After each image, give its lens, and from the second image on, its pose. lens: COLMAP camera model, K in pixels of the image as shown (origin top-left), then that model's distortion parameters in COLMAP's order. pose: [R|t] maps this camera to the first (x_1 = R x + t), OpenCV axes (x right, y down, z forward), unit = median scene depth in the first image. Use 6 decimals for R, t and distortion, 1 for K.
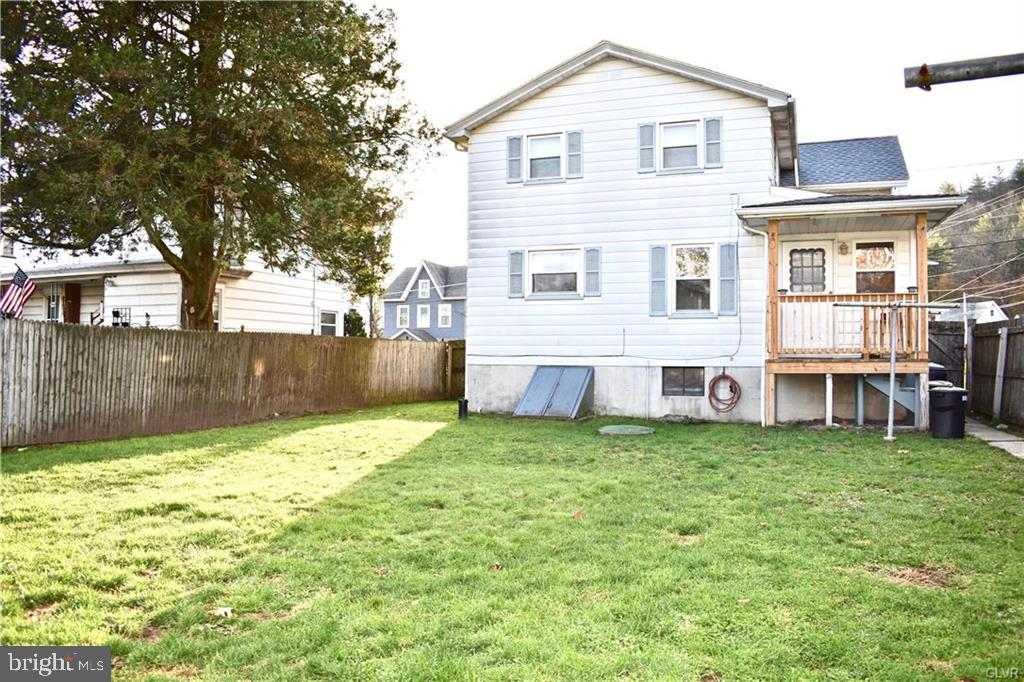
lens RADIAL K [[811.2, 0, 512.0], [0, 811.2, 341.0], [0, 0, 1]] dist [-0.093788, 0.004707]
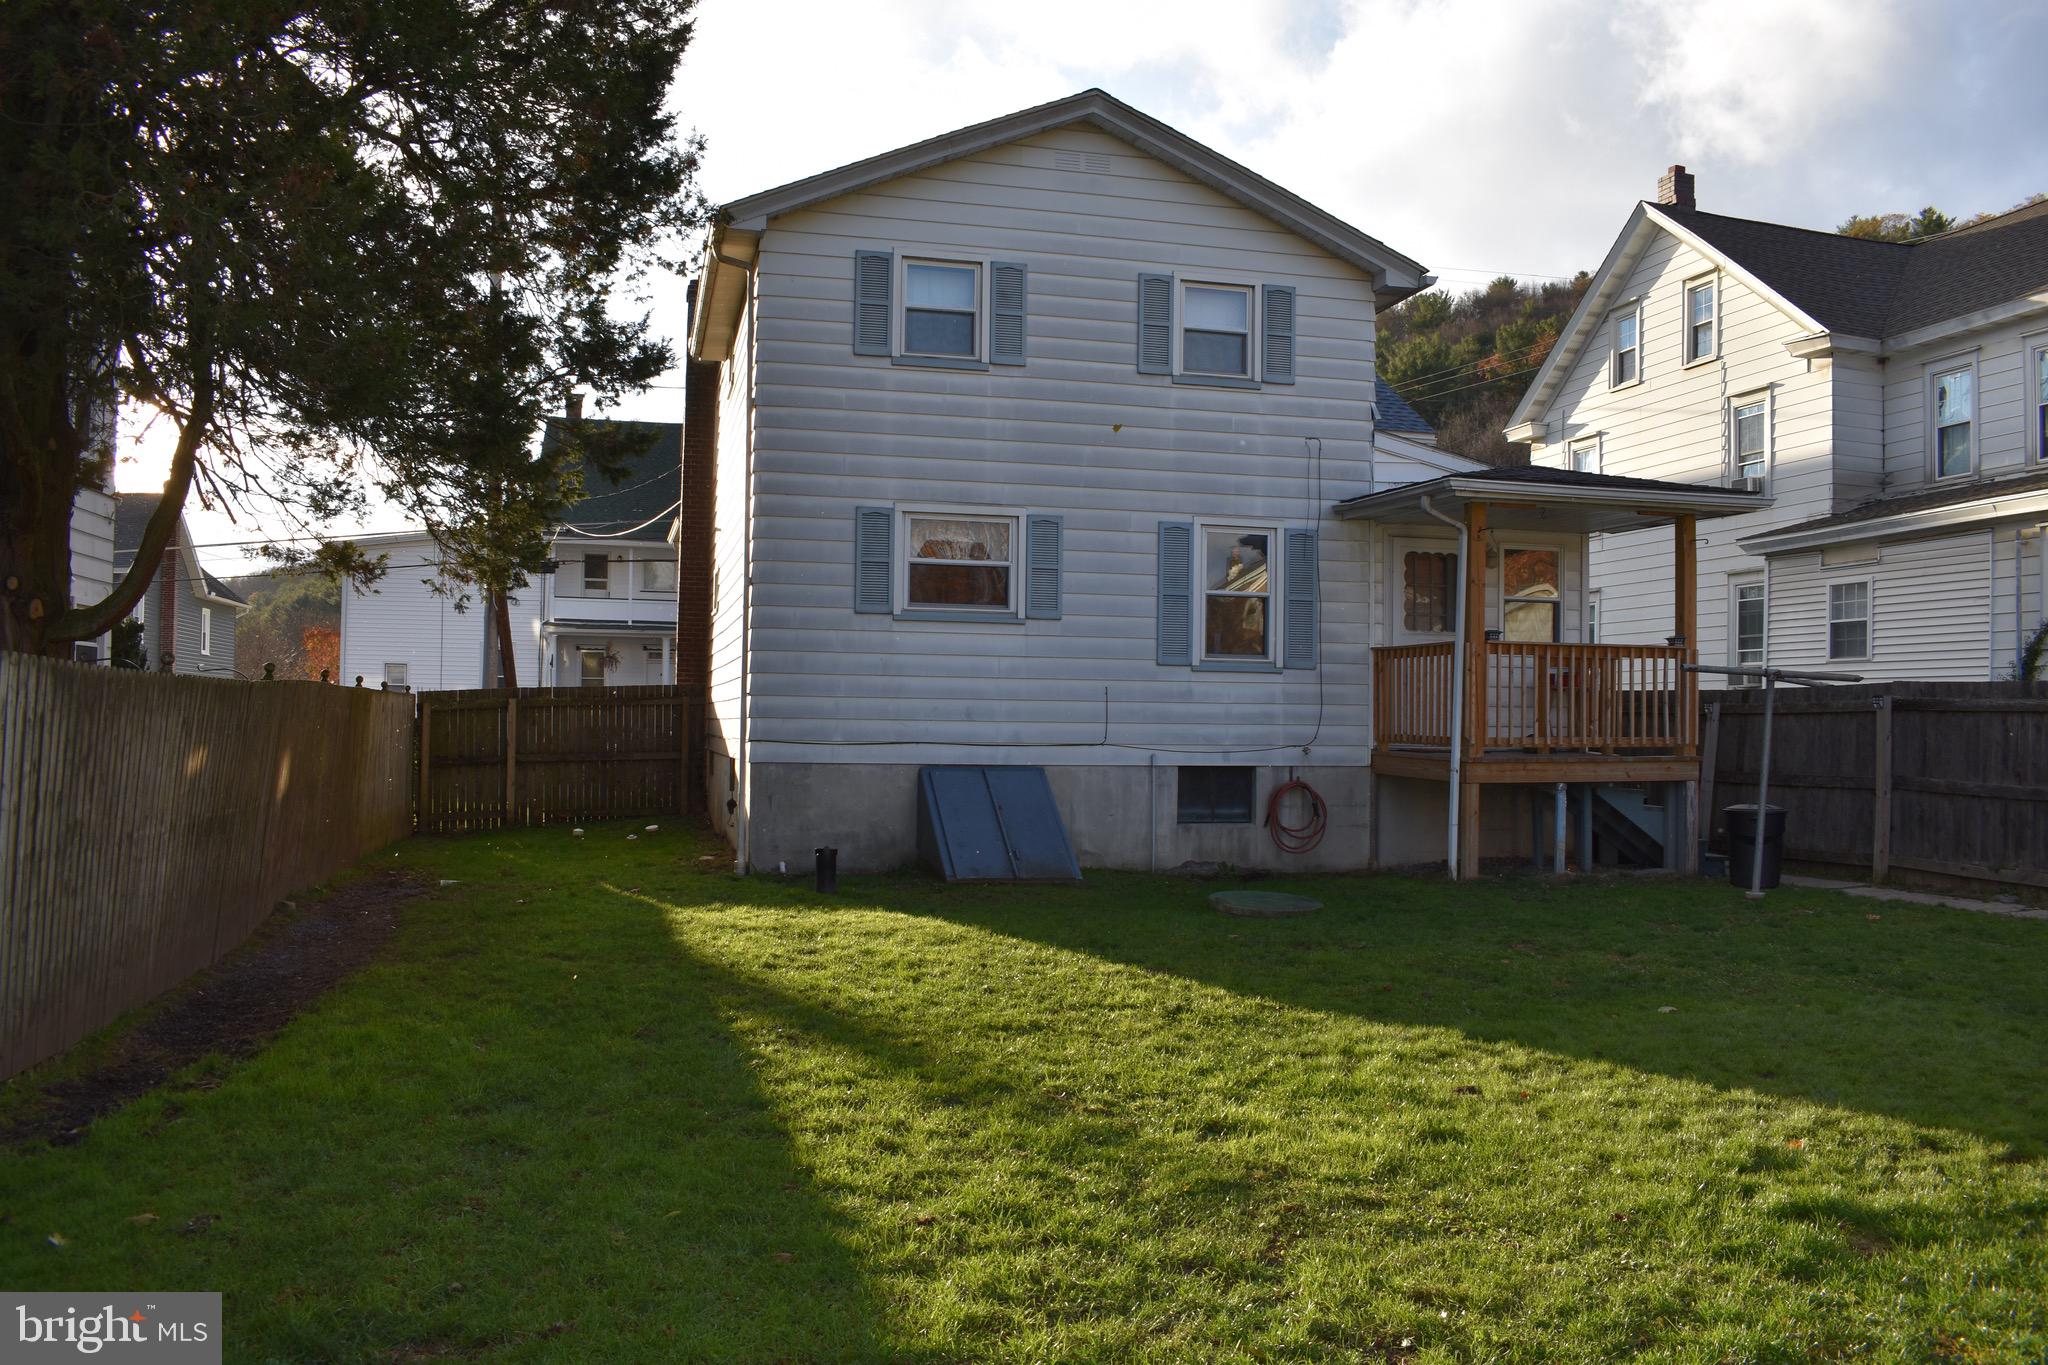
lens RADIAL K [[1622.4, 0, 1024.0], [0, 1622.4, 682.5], [0, 0, 1]] dist [-0.093788, 0.004707]
pose [[0.818228, 0.018007, 0.574611, -0.471276], [-0.021950, 0.999759, -0.000074, -0.018132], [-0.574474, -0.012552, 0.818427, 0.233403]]
